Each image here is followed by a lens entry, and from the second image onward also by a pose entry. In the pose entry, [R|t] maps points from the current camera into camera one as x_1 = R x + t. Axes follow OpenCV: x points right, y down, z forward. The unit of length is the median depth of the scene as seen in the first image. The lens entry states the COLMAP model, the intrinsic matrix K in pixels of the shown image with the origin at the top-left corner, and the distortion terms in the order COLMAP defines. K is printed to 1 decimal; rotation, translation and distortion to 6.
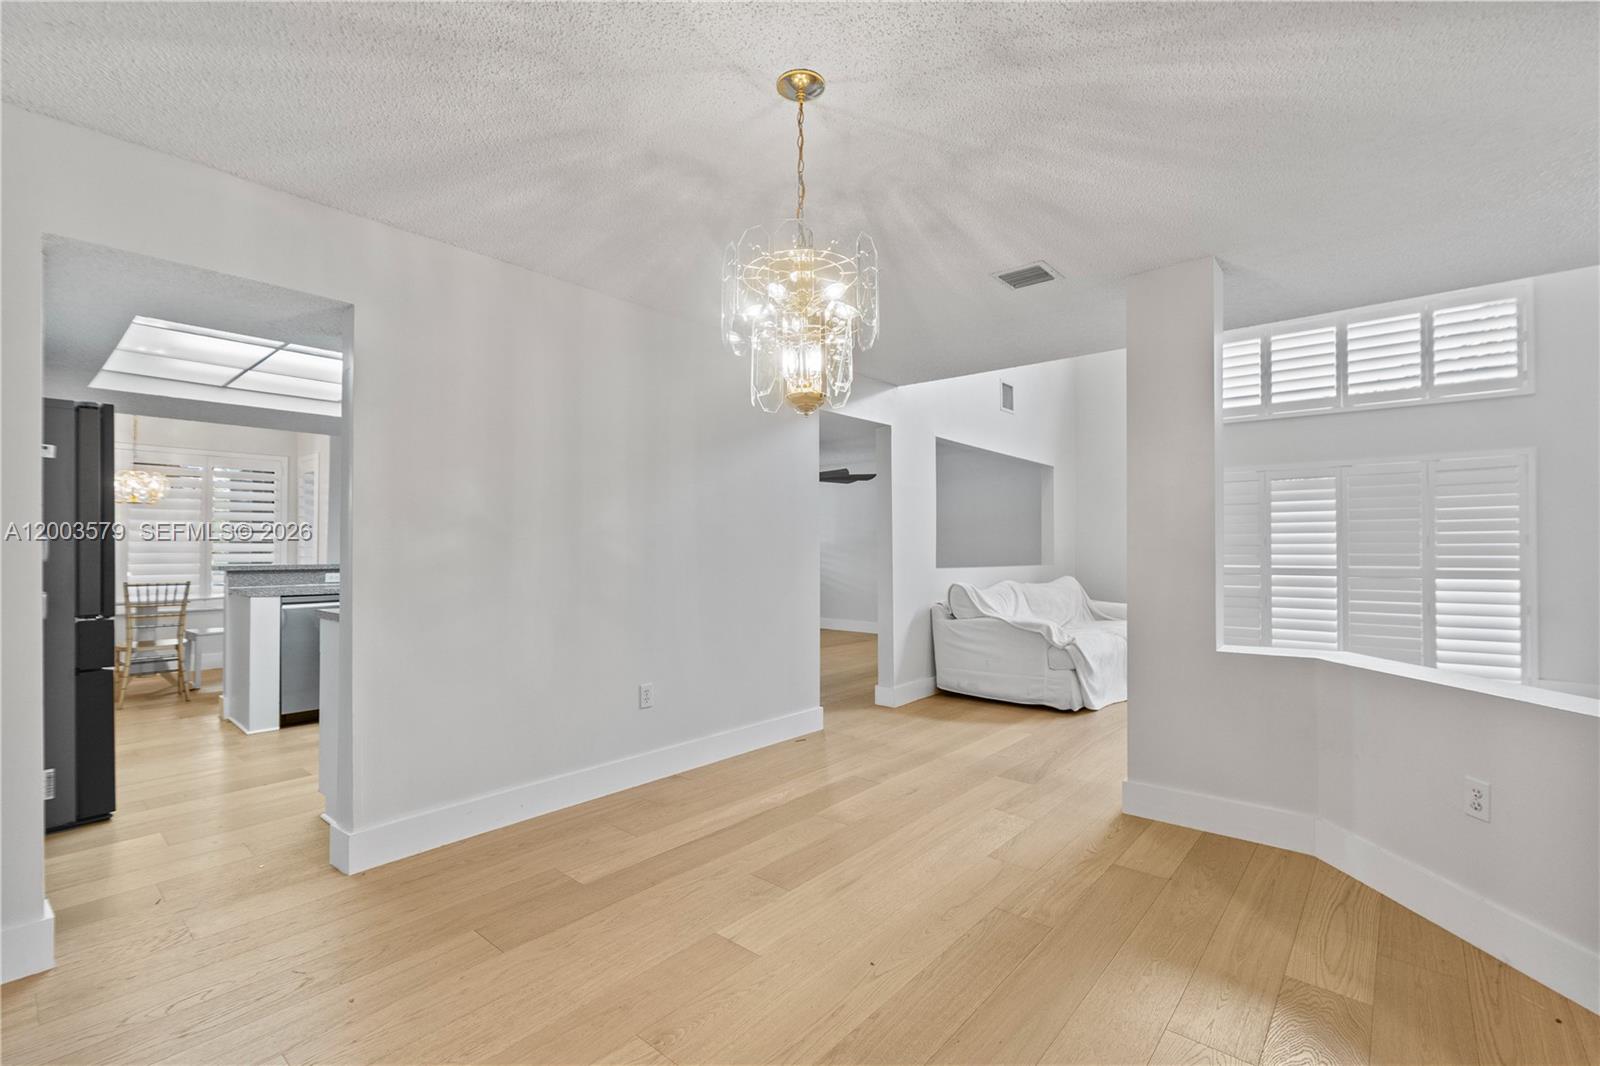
lens RADIAL K [[697.3, 0, 806.3], [0, 697.3, 533.3], [0, 0, 1]] dist [-0.003717, 0.003210]
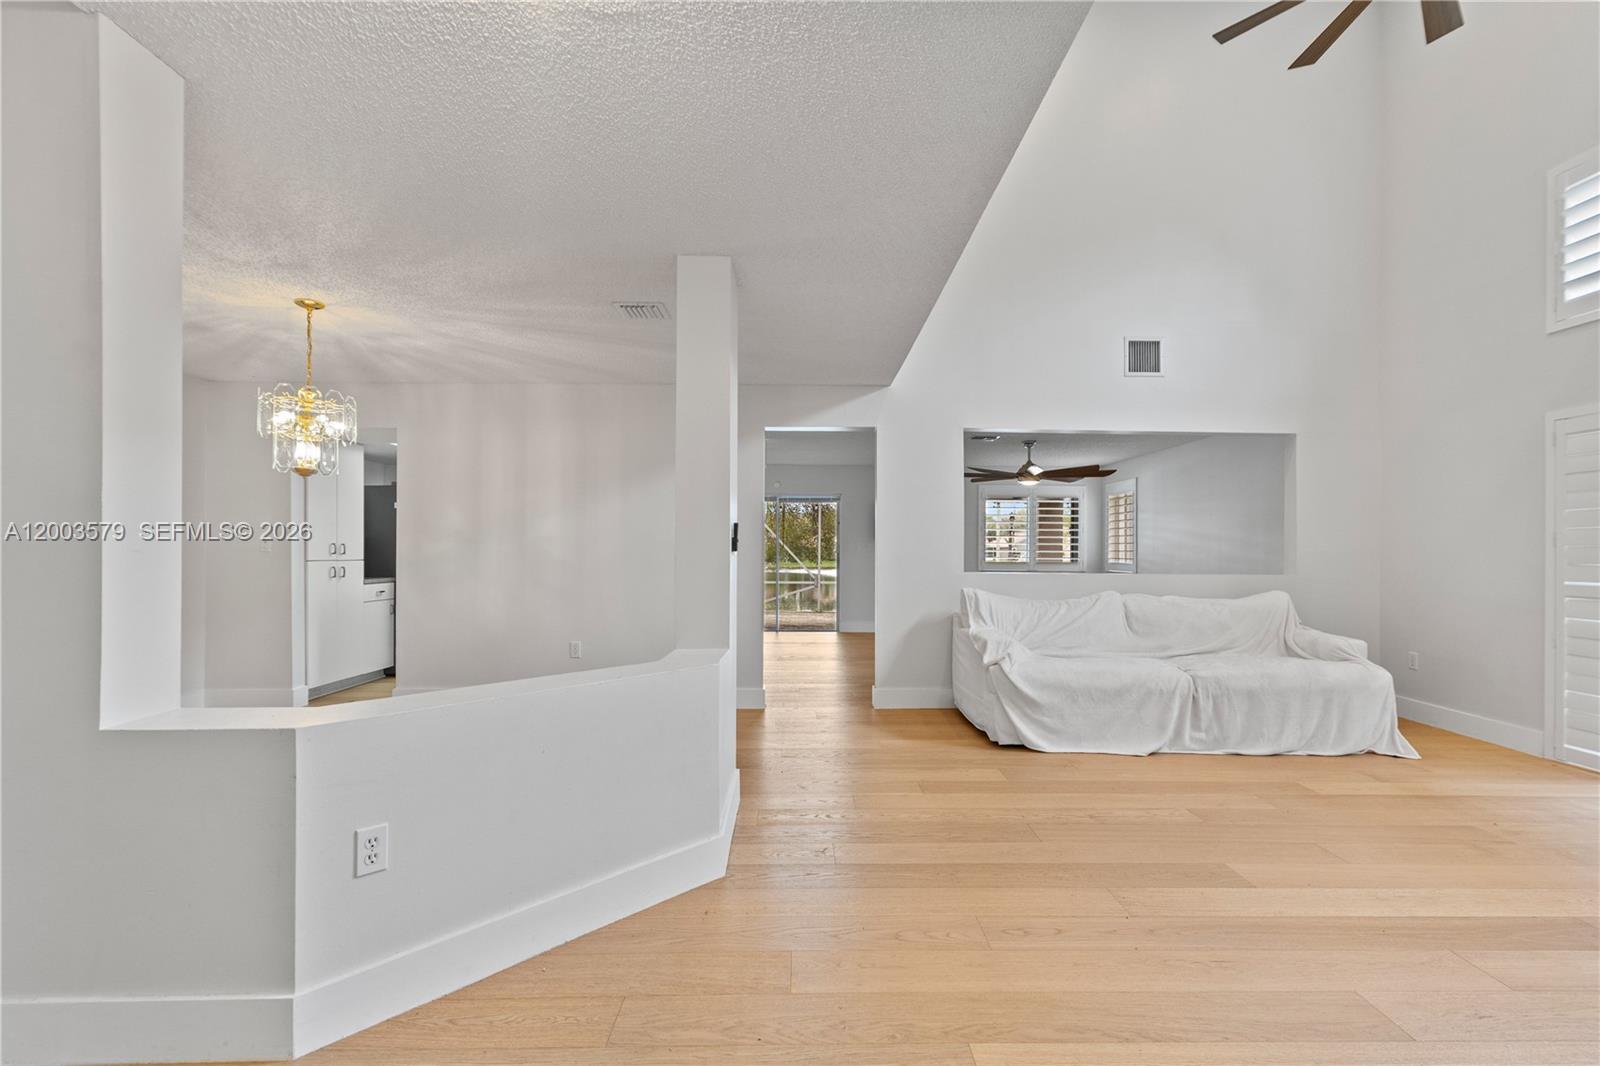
lens RADIAL K [[697.3, 0, 806.3], [0, 697.3, 533.3], [0, 0, 1]] dist [-0.003717, 0.003210]
pose [[0.667993, 0.001175, -0.744166, 0.772761], [0.006900, 0.999946, 0.007773, -0.008955], [0.744135, -0.010327, 0.667949, 0.250096]]
